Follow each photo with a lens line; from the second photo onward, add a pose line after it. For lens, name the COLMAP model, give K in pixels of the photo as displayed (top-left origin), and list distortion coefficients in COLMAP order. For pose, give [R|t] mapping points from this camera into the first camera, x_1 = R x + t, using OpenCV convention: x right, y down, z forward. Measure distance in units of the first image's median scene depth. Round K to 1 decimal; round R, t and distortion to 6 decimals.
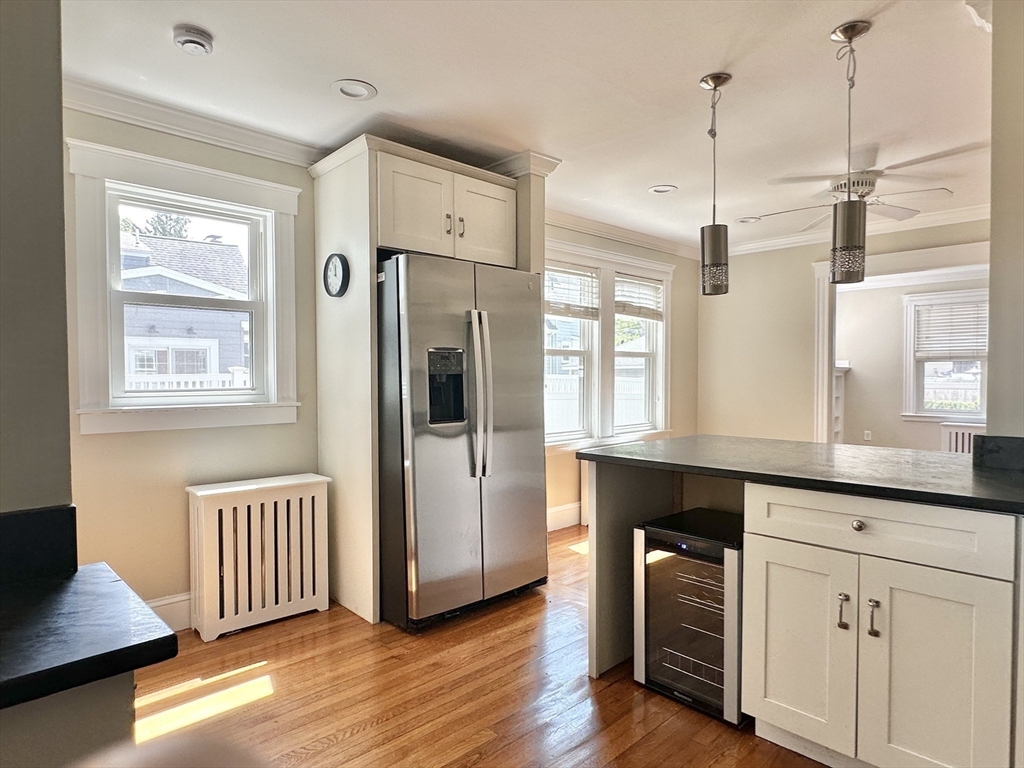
lens RADIAL K [[620.8, 0, 514.9], [0, 620.8, 383.3], [0, 0, 1]] dist [0.002425, 0.000572]
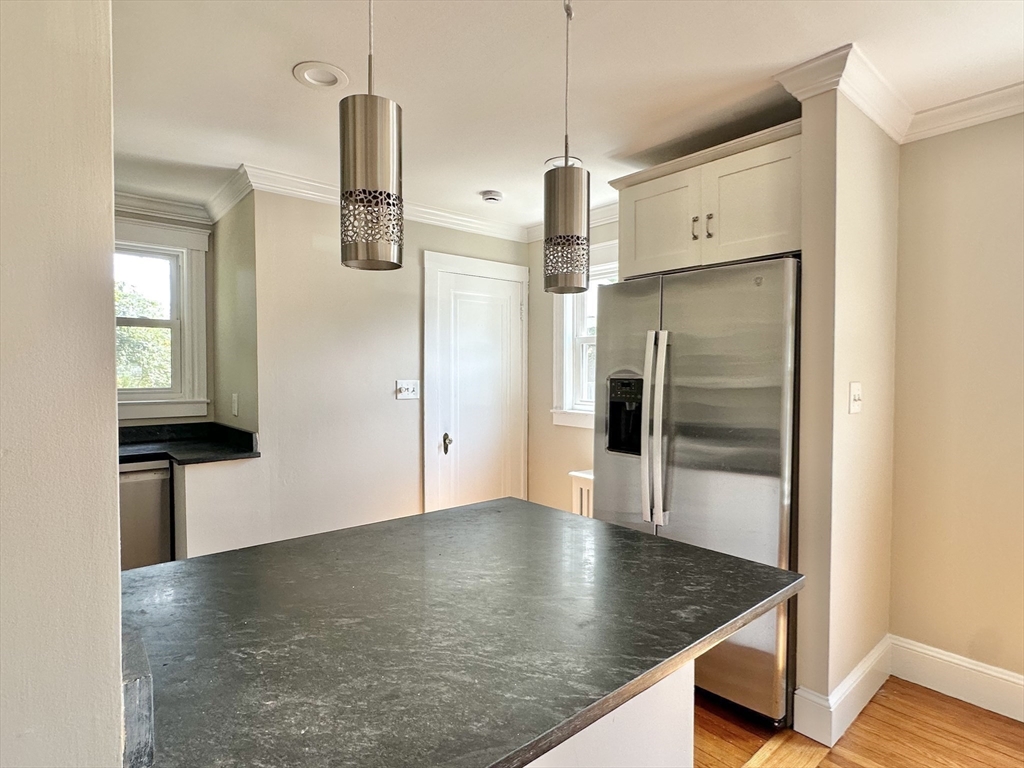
lens RADIAL K [[547.2, 0, 508.5], [0, 547.2, 387.0], [0, 0, 1]] dist [-0.002423, -0.002257]
pose [[-0.073303, 0.039146, -0.996541, 0.416302], [-0.015077, 0.999072, 0.040354, -0.039425], [0.997196, 0.017983, -0.072645, 0.495788]]
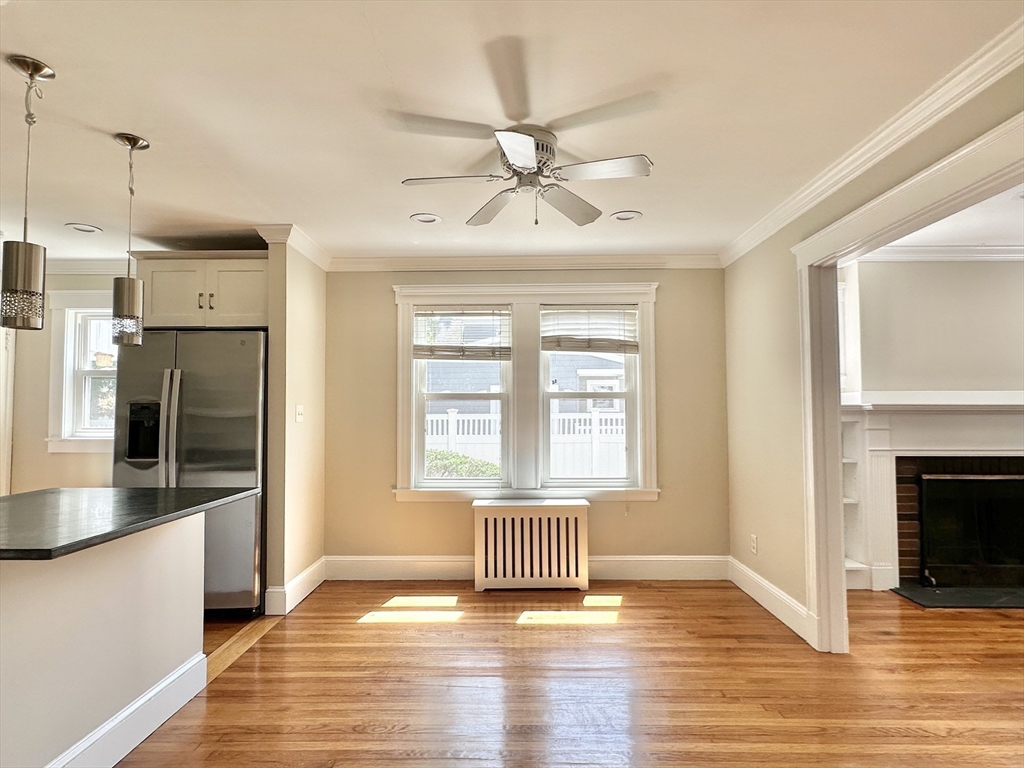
lens RADIAL K [[560.7, 0, 508.4], [0, 560.7, 386.8], [0, 0, 1]] dist [0.000140, -0.000053]
pose [[0.701894, -0.023274, -0.711901, 0.703009], [-0.012402, 0.998915, -0.044886, -0.023982], [0.712174, 0.040334, 0.700844, 0.404753]]
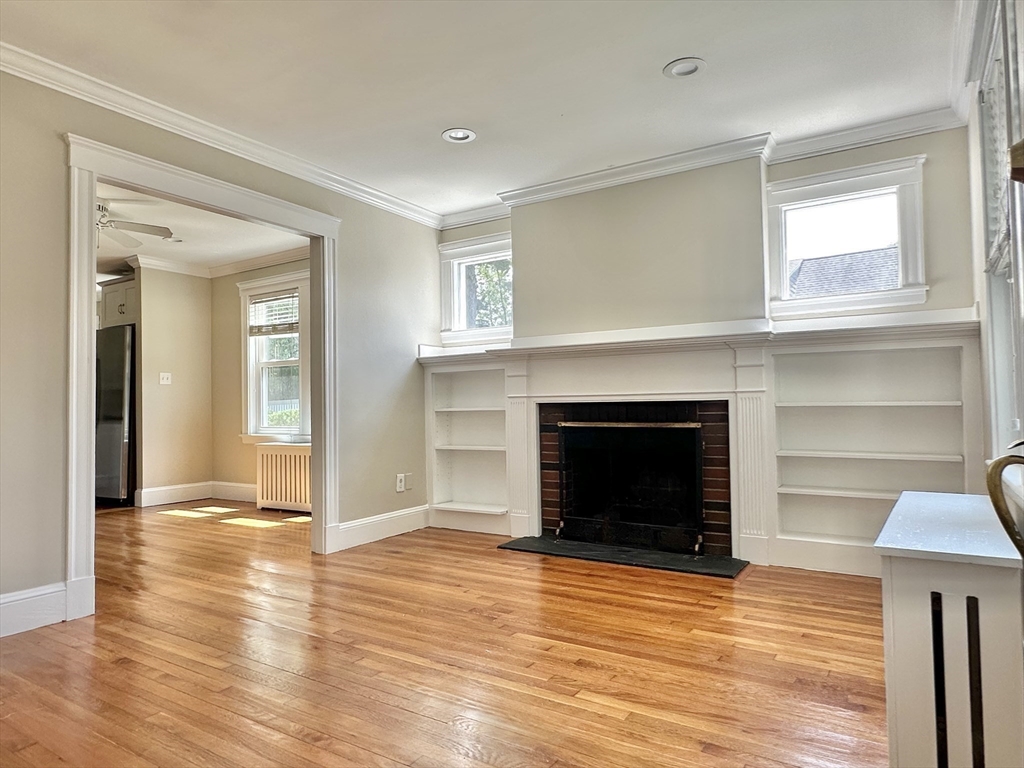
lens RADIAL K [[624.3, 0, 516.1], [0, 624.3, 381.5], [0, 0, 1]] dist [0.007206, 0.000215]
pose [[0.228538, -0.027921, -0.973134, 1.318446], [0.005847, 0.999610, -0.027307, 0.023401], [0.973517, 0.000551, 0.228612, 1.102412]]
